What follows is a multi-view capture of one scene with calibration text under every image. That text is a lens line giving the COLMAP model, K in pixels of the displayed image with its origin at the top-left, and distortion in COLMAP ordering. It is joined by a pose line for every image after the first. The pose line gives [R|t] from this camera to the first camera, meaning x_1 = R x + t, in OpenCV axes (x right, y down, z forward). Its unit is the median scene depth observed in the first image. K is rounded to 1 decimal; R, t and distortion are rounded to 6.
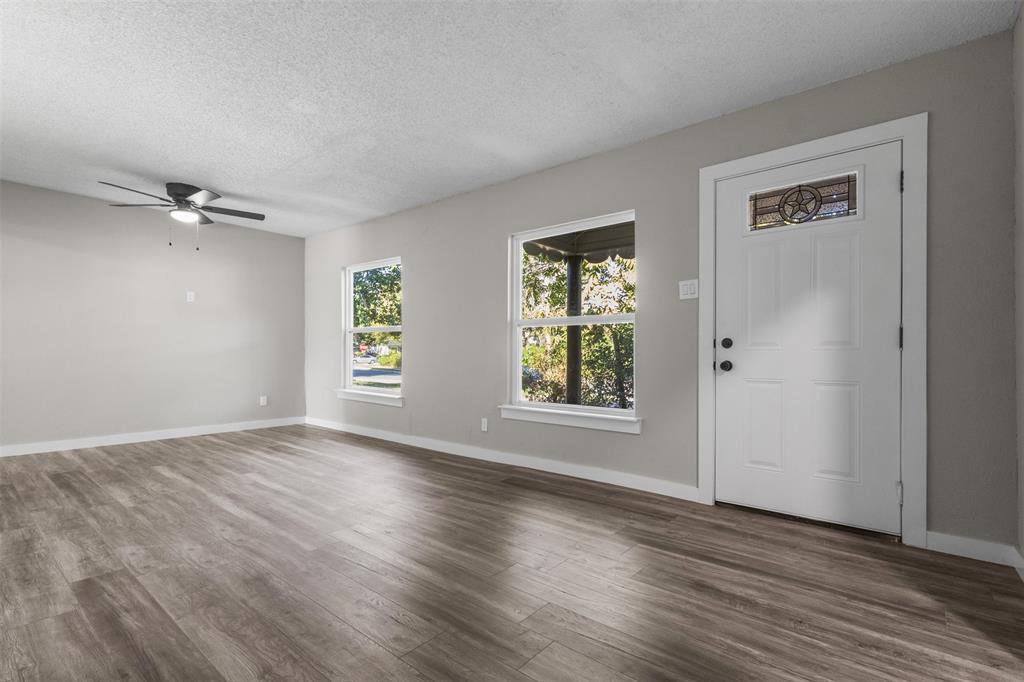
lens RADIAL K [[472.8, 0, 511.2], [0, 472.8, 345.0], [0, 0, 1]] dist [0.000176, -0.002729]
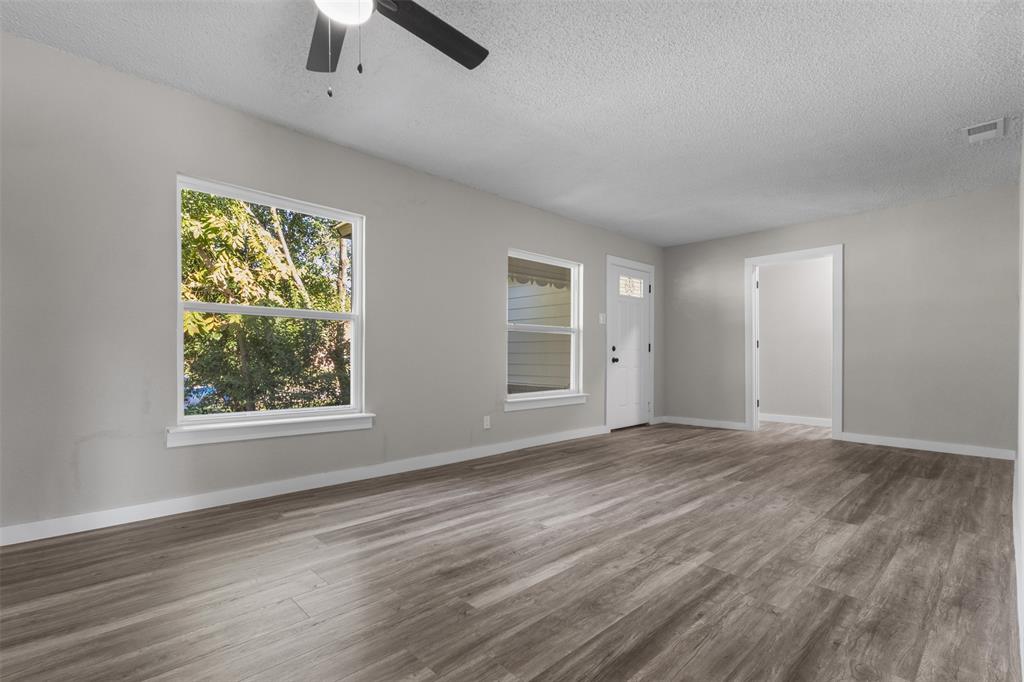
lens RADIAL K [[472.8, 0, 510.4], [0, 472.8, 347.8], [0, 0, 1]] dist [0.000176, -0.002729]
pose [[0.126135, 0.007739, 0.991983, -1.743152], [-0.021696, 0.999752, -0.005041, 0.013947], [-0.991776, -0.020886, 0.126272, 1.324092]]
